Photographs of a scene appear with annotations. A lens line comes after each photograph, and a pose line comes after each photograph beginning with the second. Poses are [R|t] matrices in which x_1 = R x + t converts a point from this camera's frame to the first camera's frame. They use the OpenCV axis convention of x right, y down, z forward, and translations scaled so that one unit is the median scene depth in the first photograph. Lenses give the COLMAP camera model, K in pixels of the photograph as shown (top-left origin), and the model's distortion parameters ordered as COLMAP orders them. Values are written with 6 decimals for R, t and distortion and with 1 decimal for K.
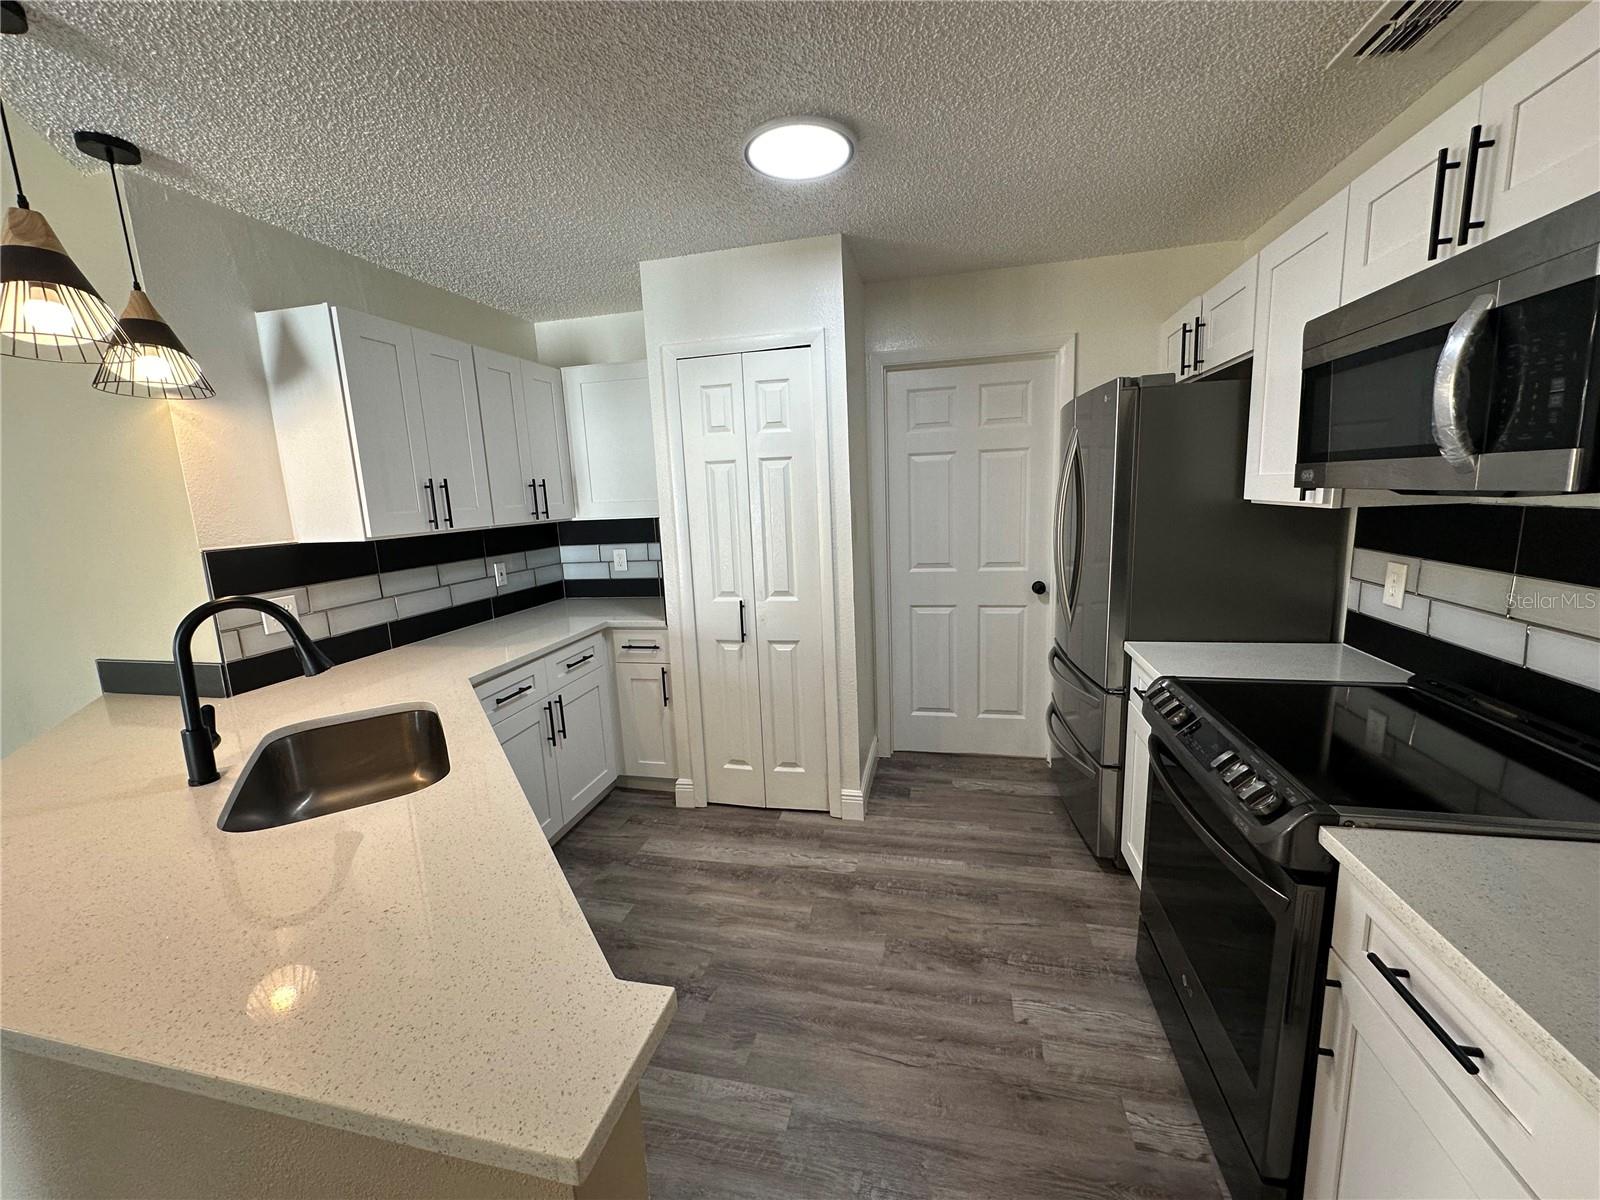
lens RADIAL K [[639.7, 0, 798.3], [0, 639.7, 601.4], [0, 0, 1]] dist [-0.002135, -0.000959]
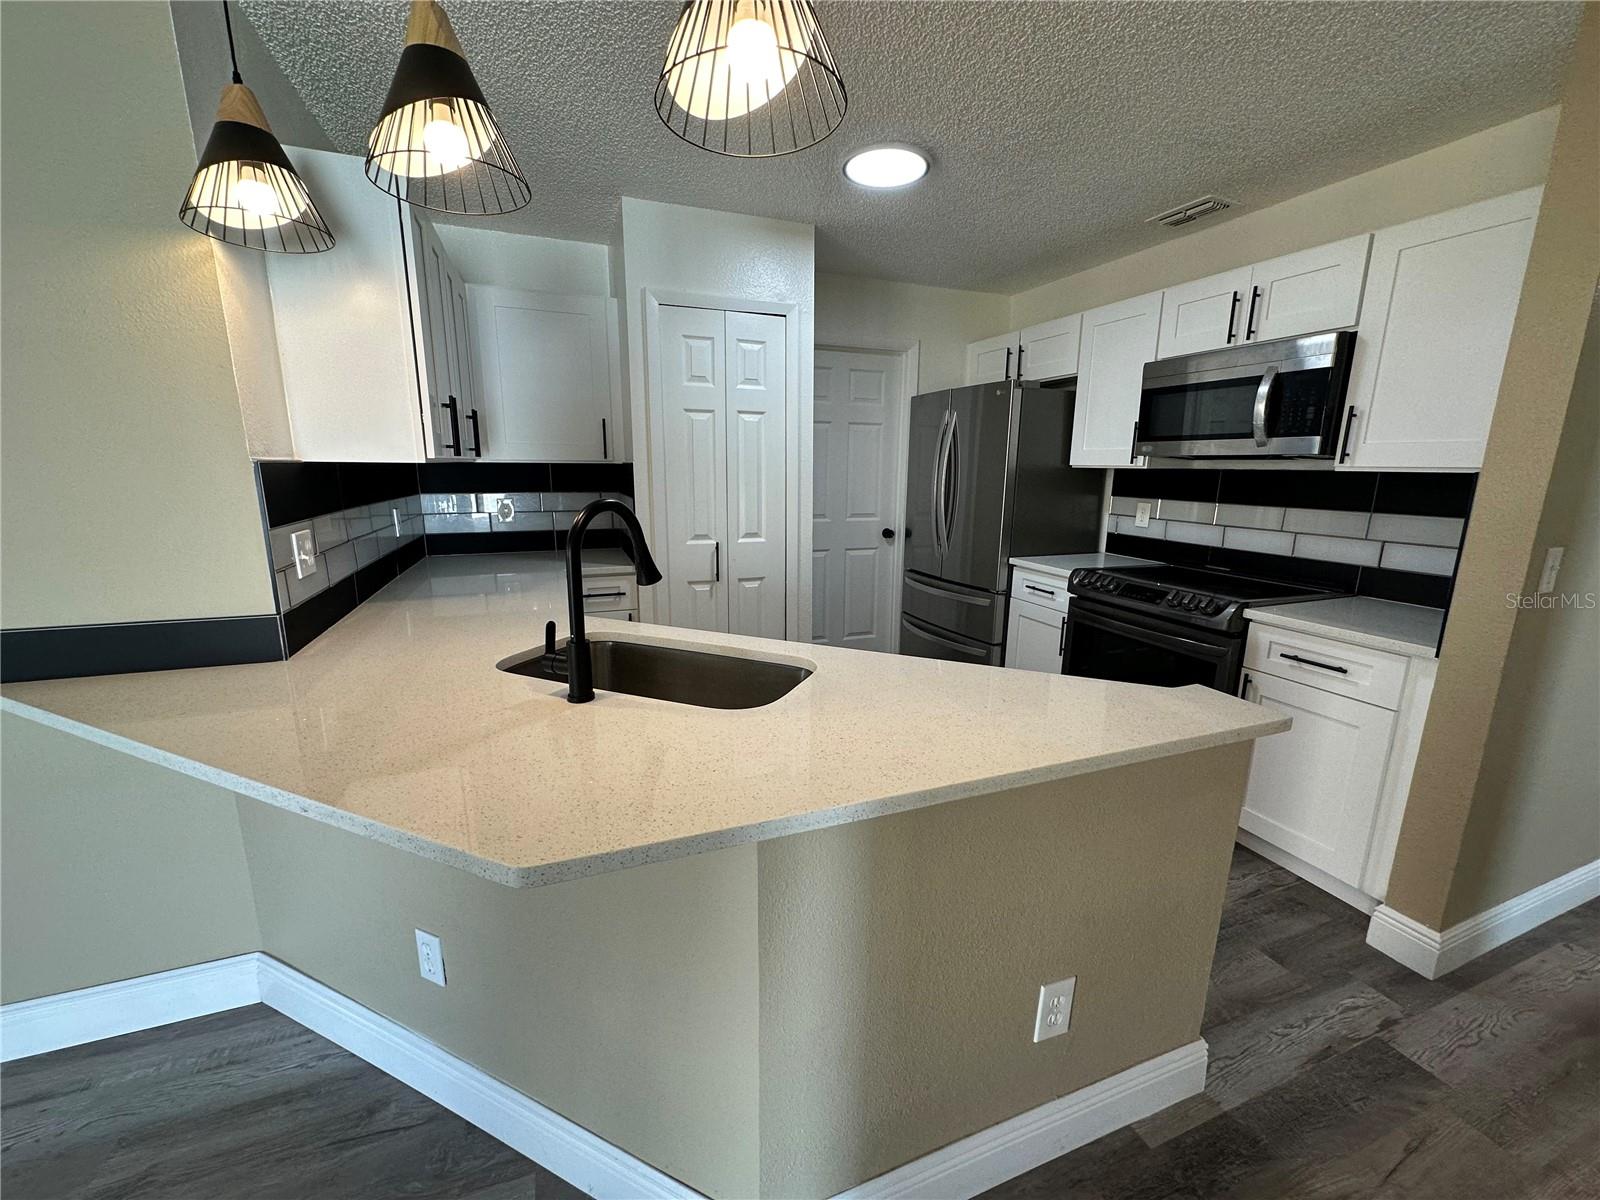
lens RADIAL K [[639.7, 0, 805.1], [0, 639.7, 598.5], [0, 0, 1]] dist [-0.002135, -0.000959]
pose [[0.823882, -0.065821, 0.562927, -0.681668], [0.051886, 0.997822, 0.040733, 0.066919], [-0.564382, -0.004351, 0.825503, 0.030185]]
